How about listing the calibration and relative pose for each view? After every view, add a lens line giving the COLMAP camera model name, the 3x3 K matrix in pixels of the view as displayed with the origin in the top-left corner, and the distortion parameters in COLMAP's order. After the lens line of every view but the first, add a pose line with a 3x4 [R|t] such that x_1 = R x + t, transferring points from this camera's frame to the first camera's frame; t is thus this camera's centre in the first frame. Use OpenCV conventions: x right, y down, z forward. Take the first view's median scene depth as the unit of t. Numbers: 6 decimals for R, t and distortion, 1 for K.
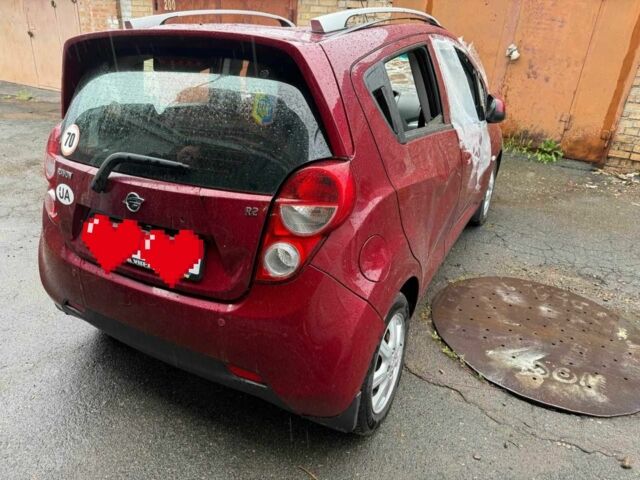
lens RADIAL K [[451.9, 0, 325.6], [0, 451.9, 243.9], [0, 0, 1]] dist [0.028830, -0.035363]
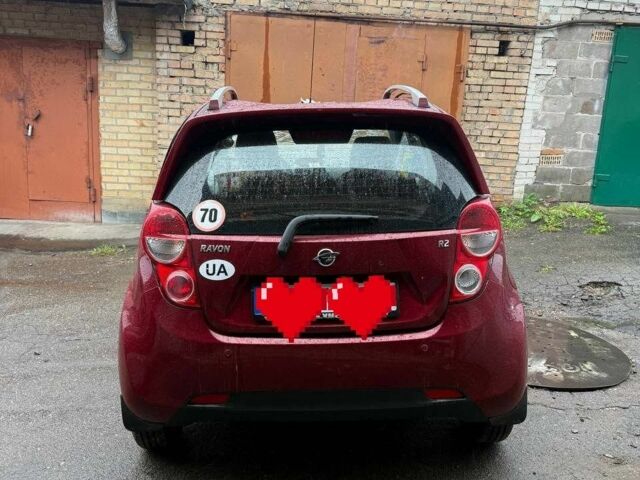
lens RADIAL K [[603.2, 0, 322.2], [0, 603.2, 241.8], [0, 0, 1]] dist [0.025553, 0.000000]
pose [[0.869940, -0.129574, 0.475830, -0.773788], [0.222193, 0.964367, -0.143617, 0.053836], [-0.440266, 0.230664, 0.867732, -0.179686]]
